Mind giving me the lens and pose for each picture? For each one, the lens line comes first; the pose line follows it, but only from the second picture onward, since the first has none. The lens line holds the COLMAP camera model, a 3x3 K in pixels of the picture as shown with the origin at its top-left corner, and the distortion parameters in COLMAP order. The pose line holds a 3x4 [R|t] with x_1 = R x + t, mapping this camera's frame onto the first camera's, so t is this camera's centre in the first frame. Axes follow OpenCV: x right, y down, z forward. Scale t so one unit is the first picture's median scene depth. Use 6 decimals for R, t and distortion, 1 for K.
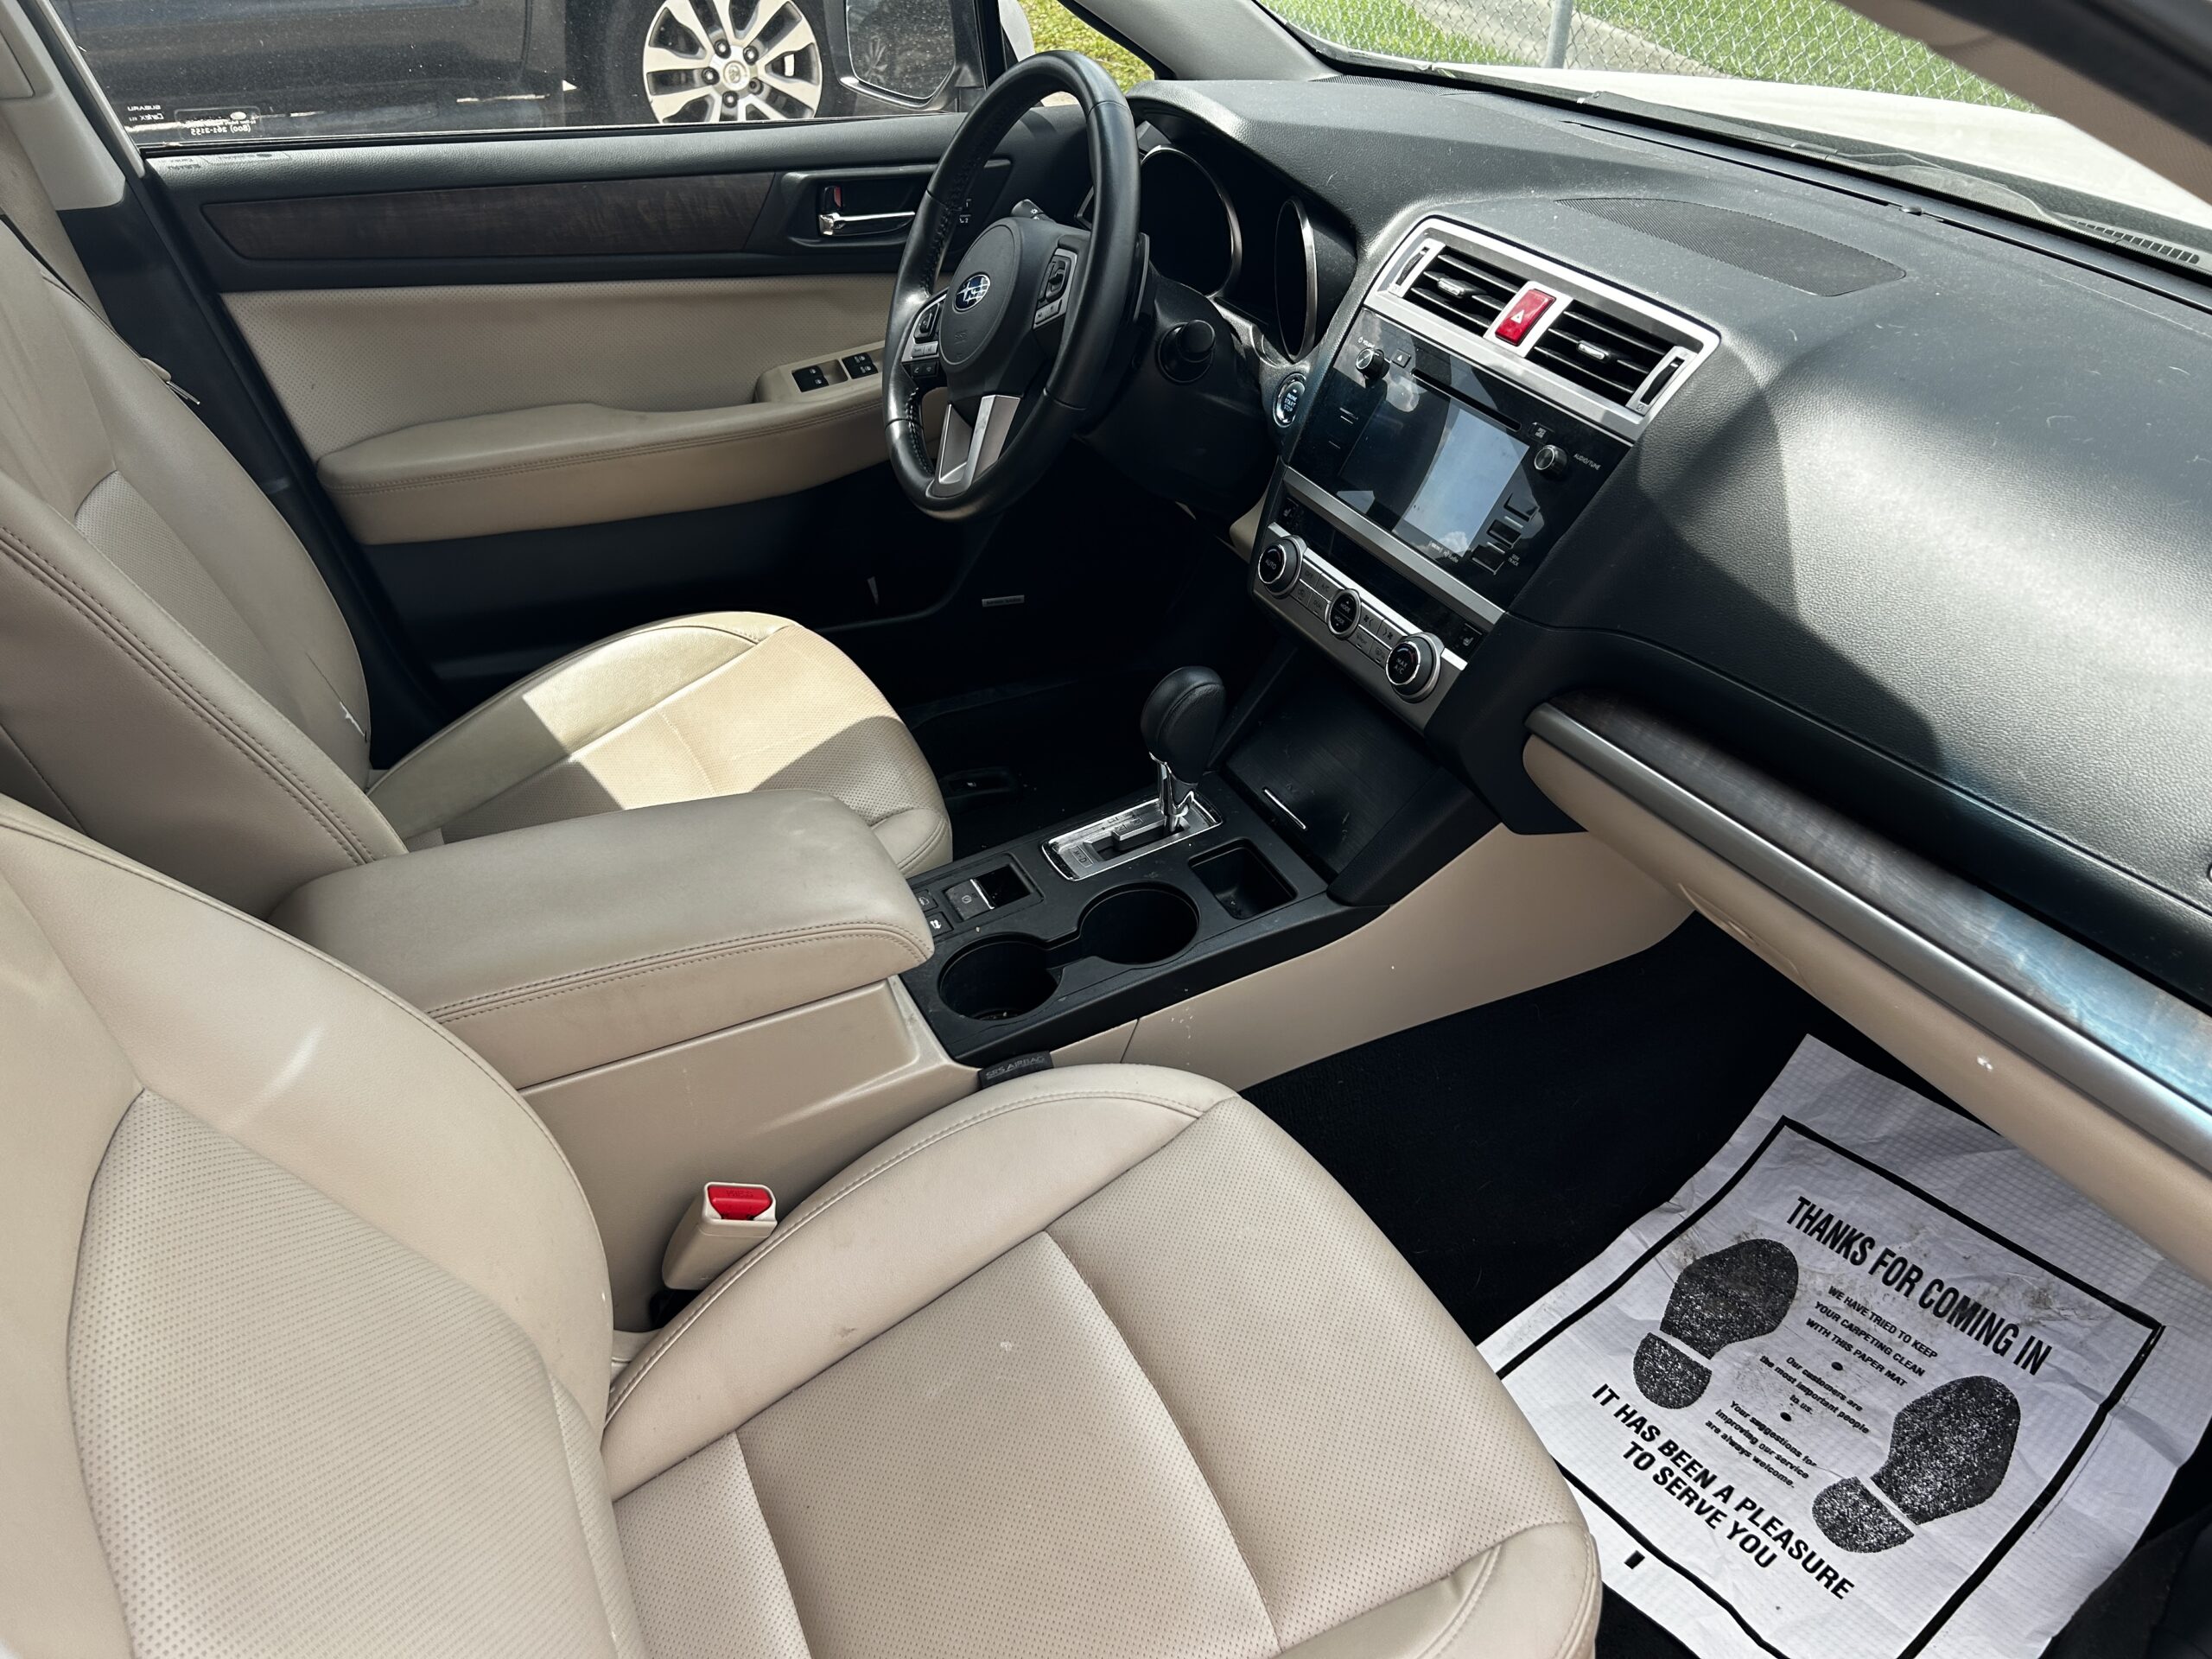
lens RADIAL K [[1662.5, 0, 1090.5], [0, 1662.5, 826.3], [0, 0, 1]] dist [0.066271, -0.079165]
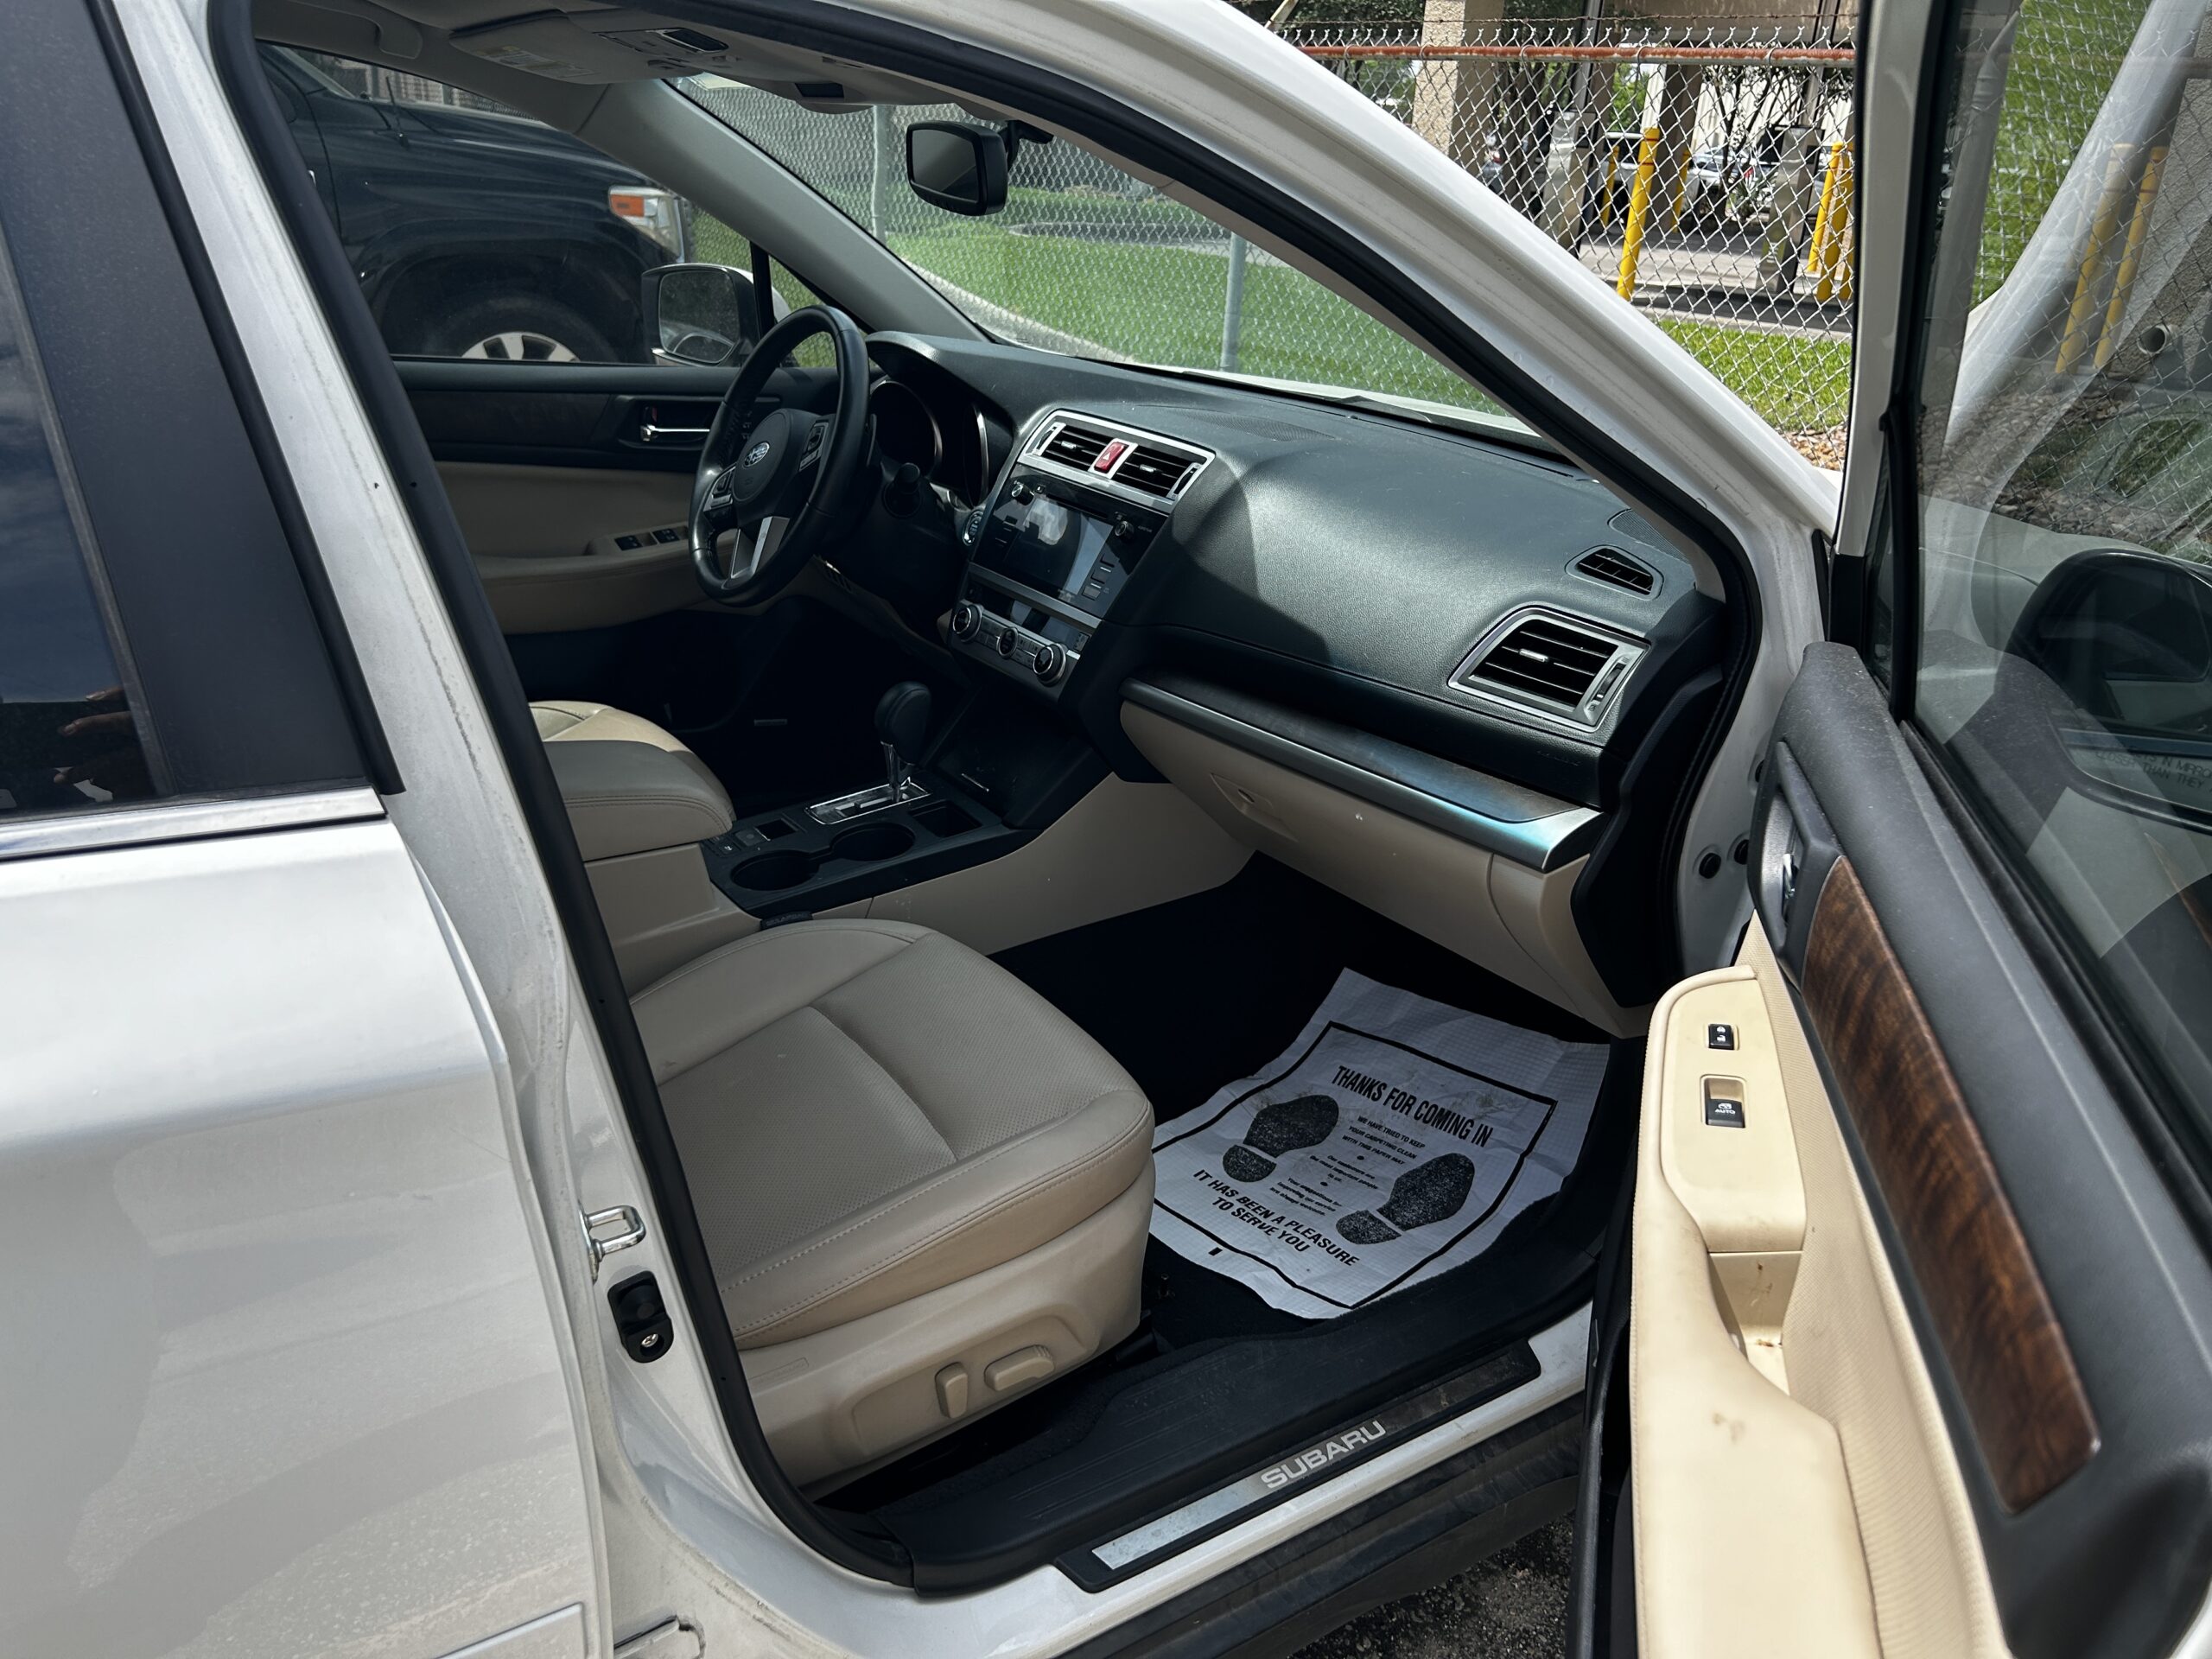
lens RADIAL K [[1662.5, 0, 1098.6], [0, 1662.5, 832.6], [0, 0, 1]] dist [0.066271, -0.079165]
pose [[0.988421, -0.002185, 0.151722, 0.003789], [0.034761, 0.976566, -0.212392, 0.354573], [-0.147703, 0.215207, 0.965334, -0.424831]]
